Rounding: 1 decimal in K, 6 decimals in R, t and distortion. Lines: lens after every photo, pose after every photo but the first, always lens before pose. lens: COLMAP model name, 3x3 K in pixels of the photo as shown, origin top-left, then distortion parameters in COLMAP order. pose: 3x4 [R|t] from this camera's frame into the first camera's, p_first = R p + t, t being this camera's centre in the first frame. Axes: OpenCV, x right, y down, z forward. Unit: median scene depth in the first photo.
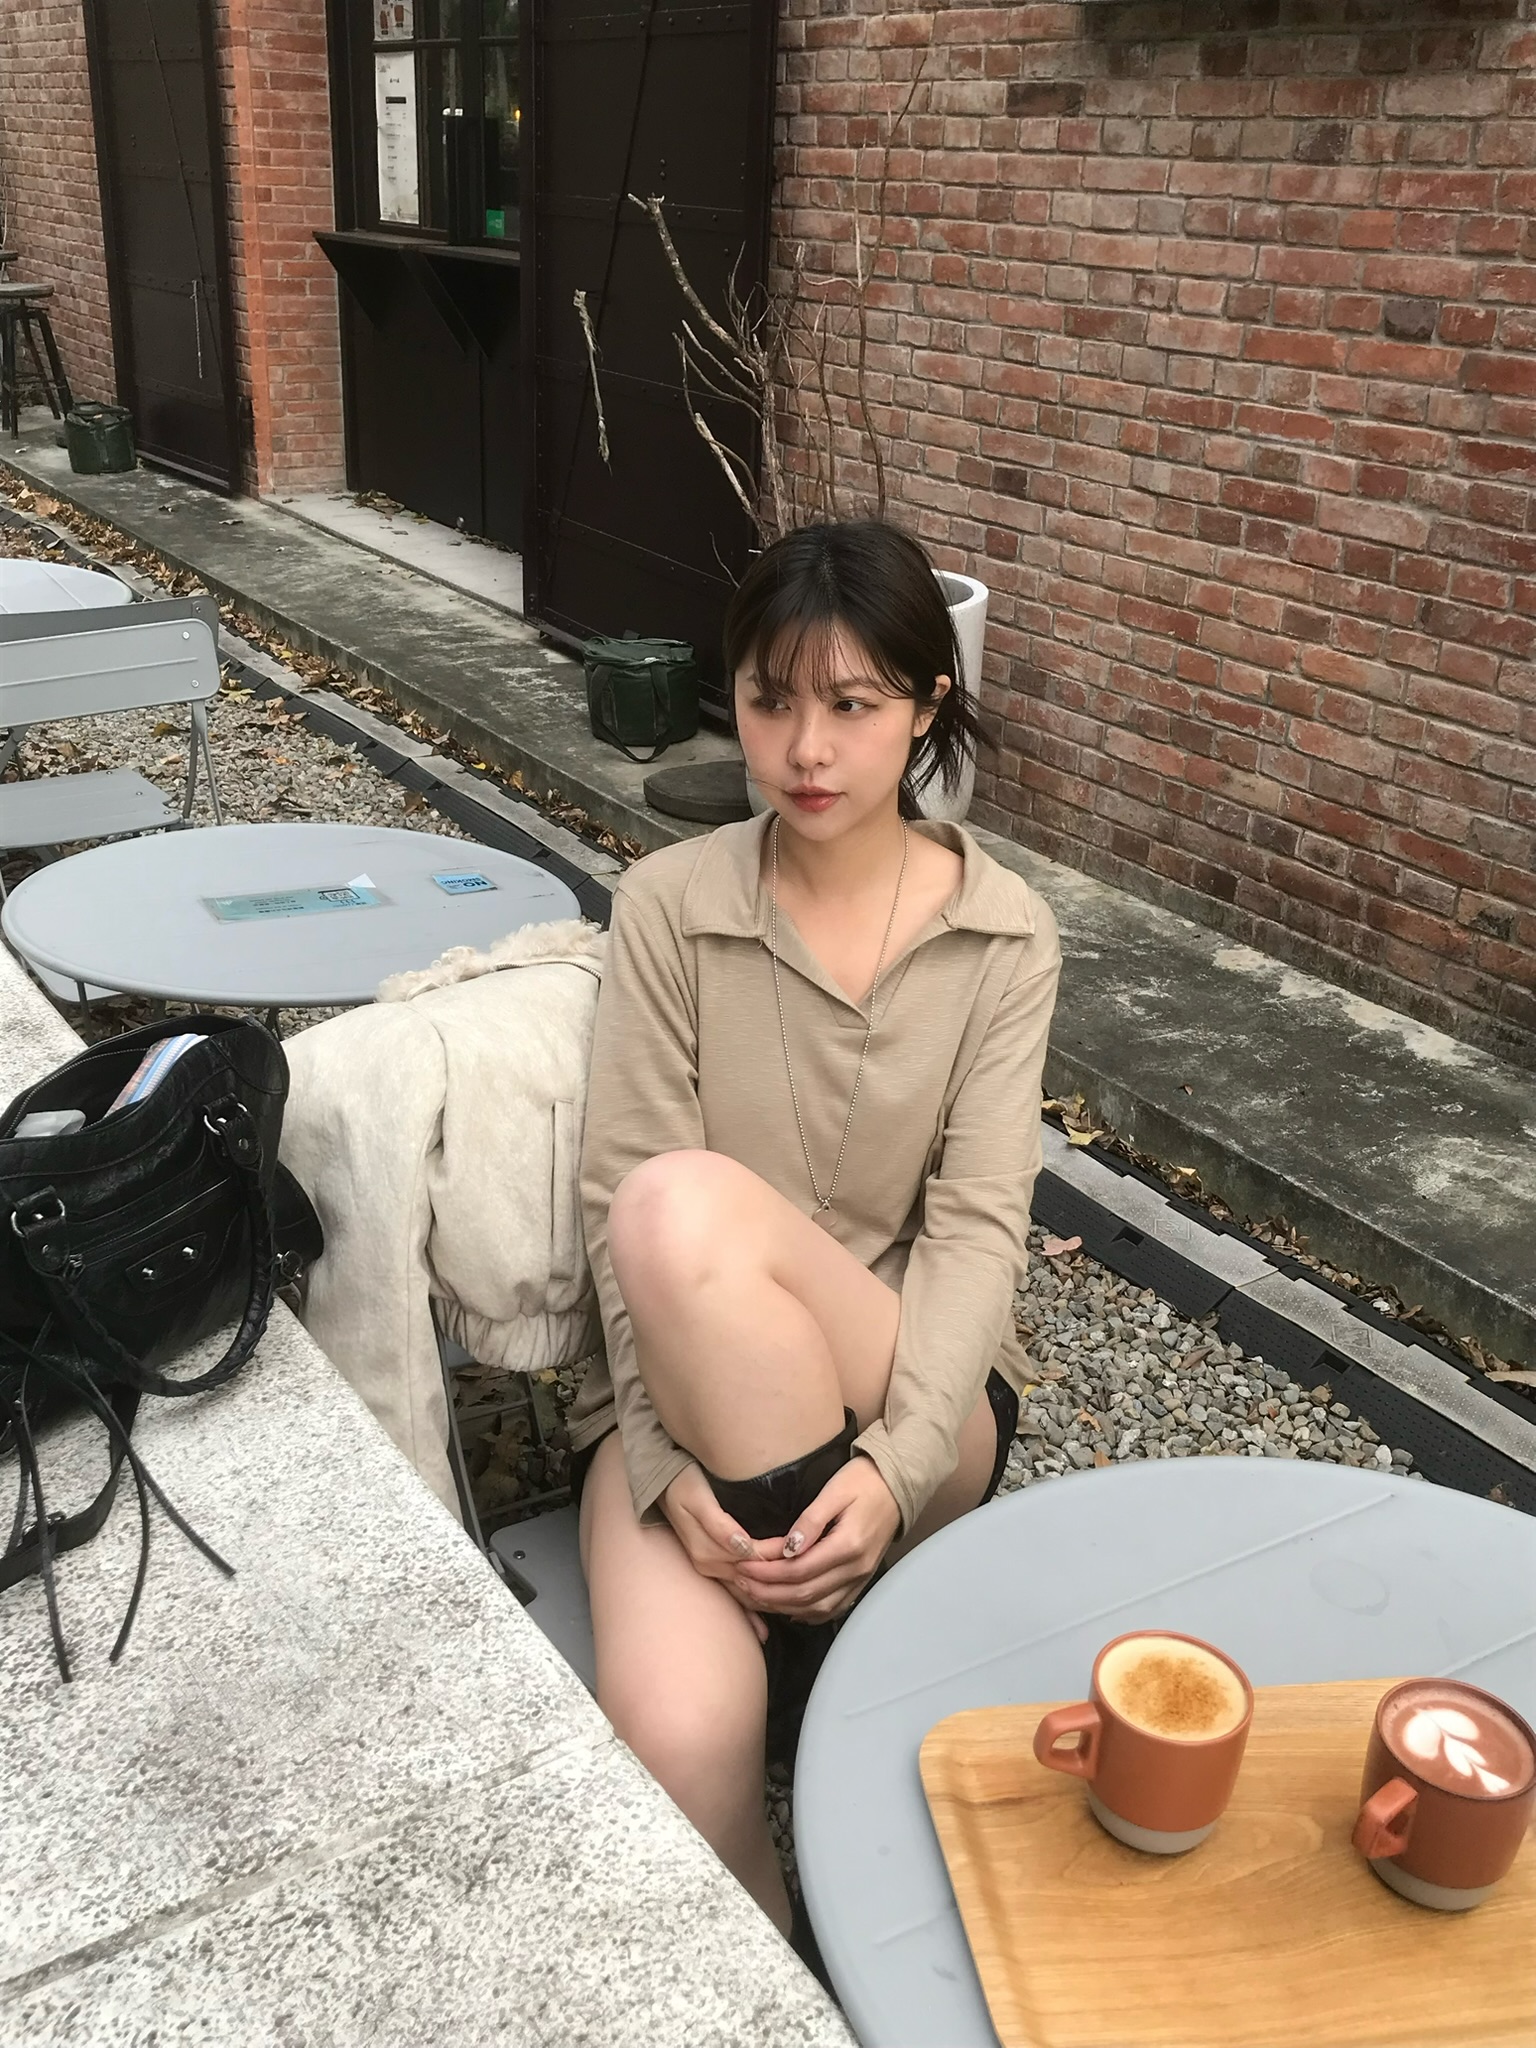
lens RADIAL K [[1938.6, 0, 771.4], [0, 1938.6, 1001.7], [0, 0, 1]] dist [0.041814, -0.105434]
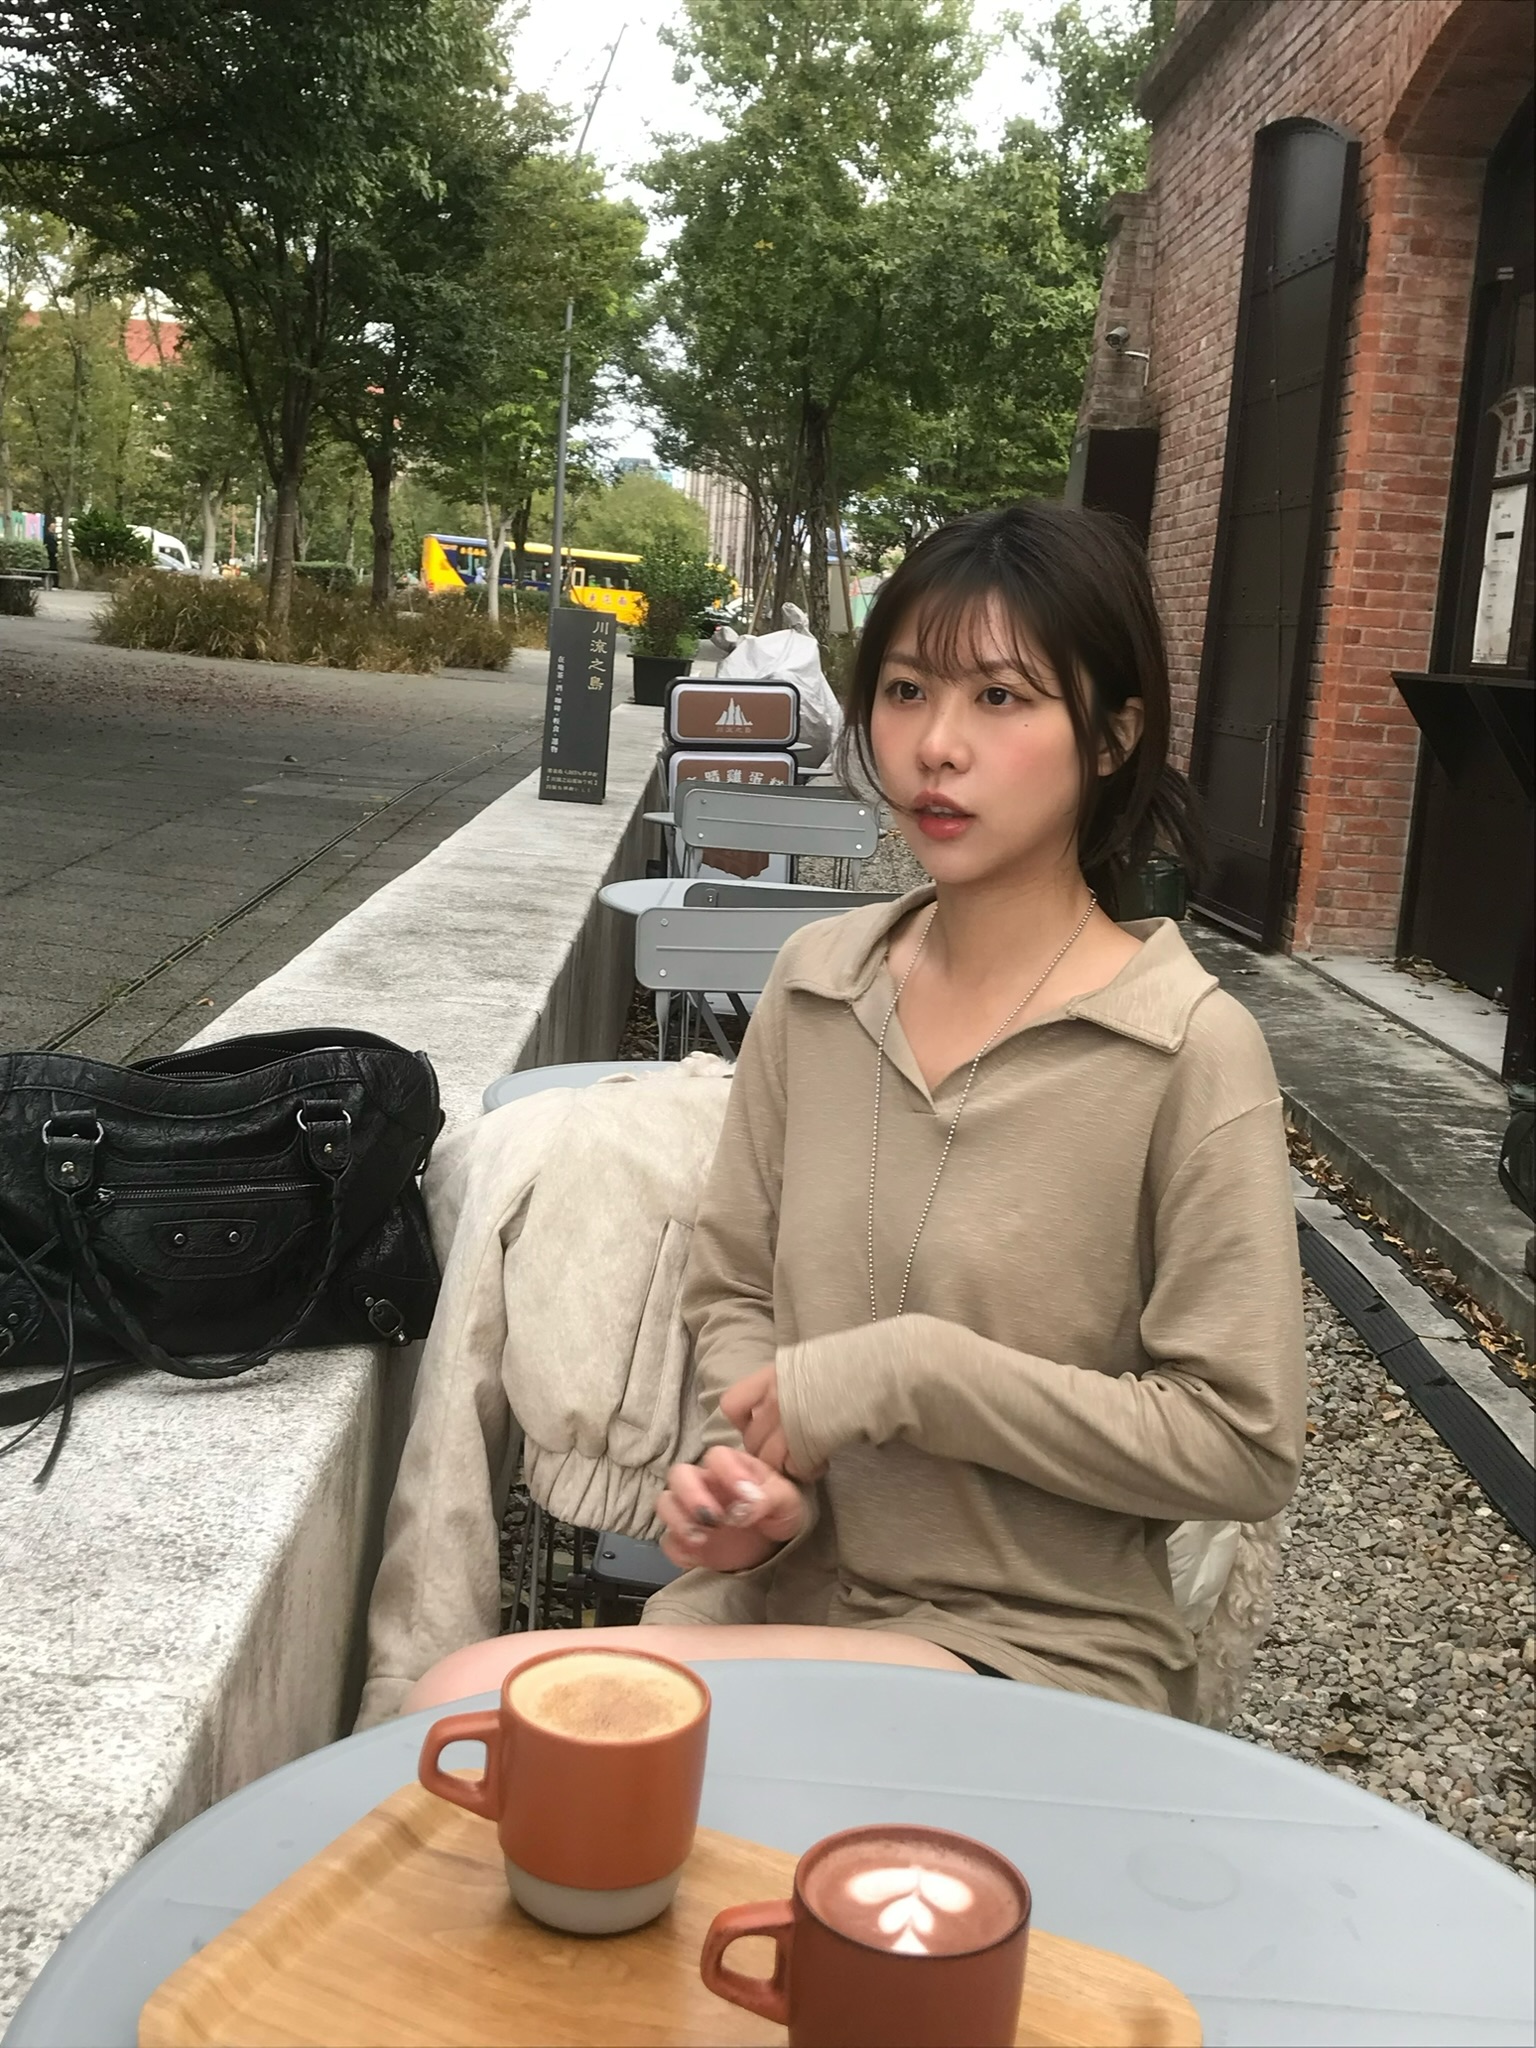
lens RADIAL K [[2271.7, 0, 768.0], [0, 2271.7, 1024.0], [0, 0, 1]] dist [0.068233, -0.174152]
pose [[0.841737, 0.105036, -0.529572, 0.192319], [-0.241284, 0.950670, -0.194957, 0.070143], [0.482971, 0.291880, 0.825557, 0.062147]]
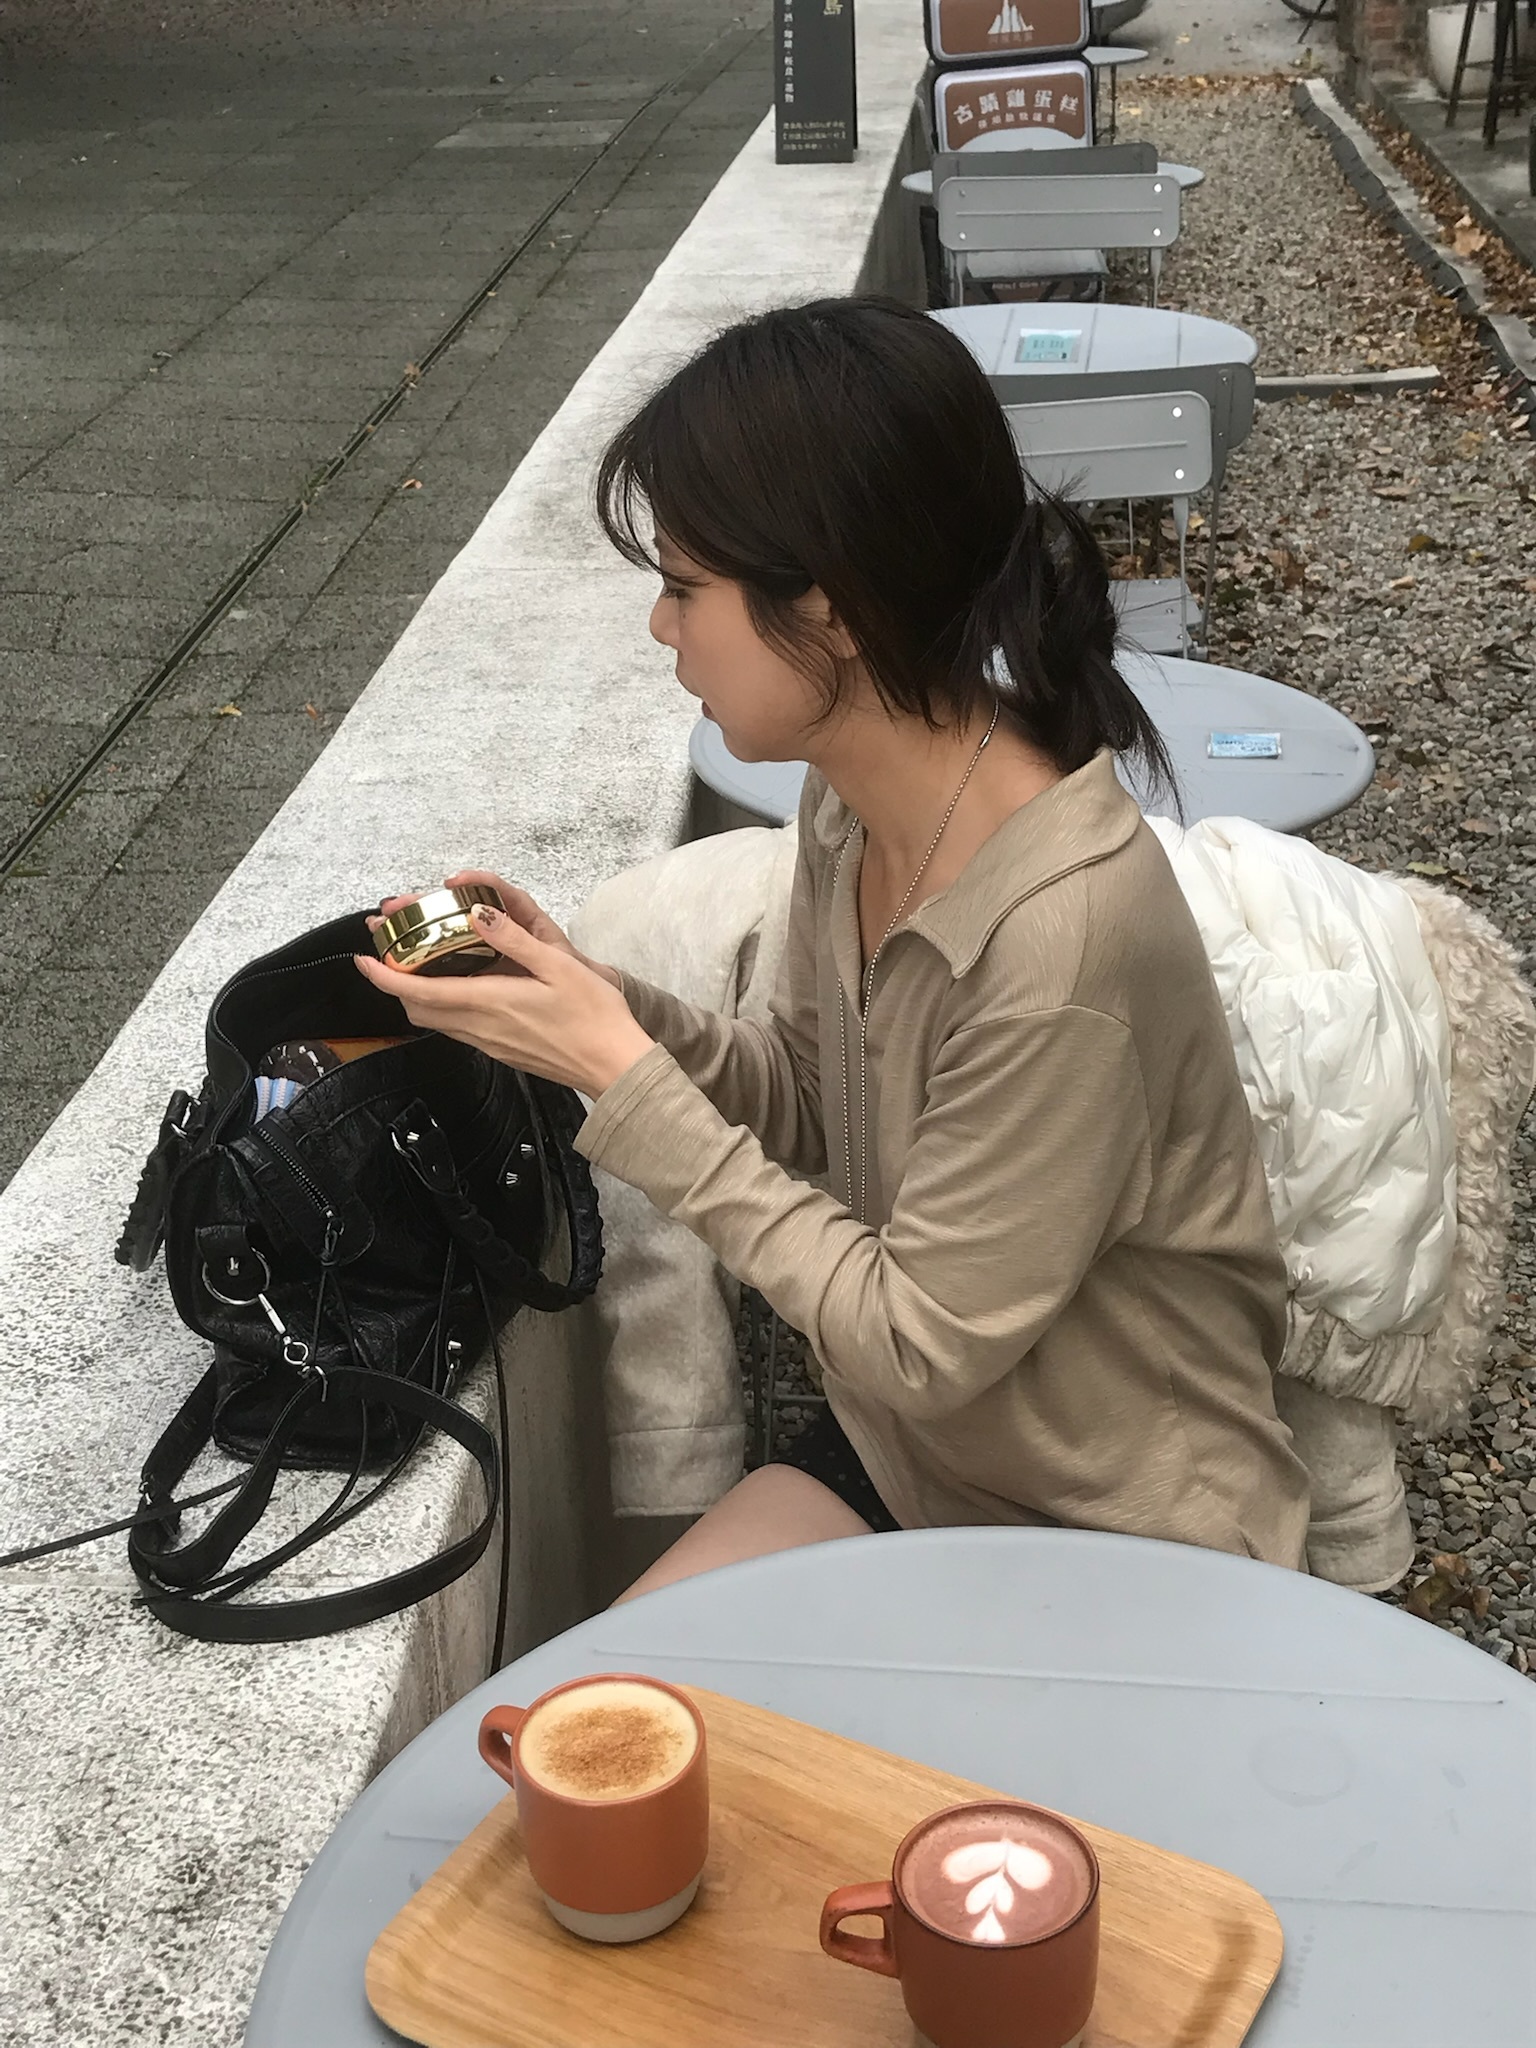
lens RADIAL K [[2714.8, 0, 768.0], [0, 2714.8, 1024.0], [0, 0, 1]] dist [0.126750, -0.471361]
pose [[0.774362, 0.188183, -0.604112, 0.241536], [-0.169703, 0.981538, 0.088224, -0.010851], [0.609561, 0.034202, 0.792001, 0.016797]]
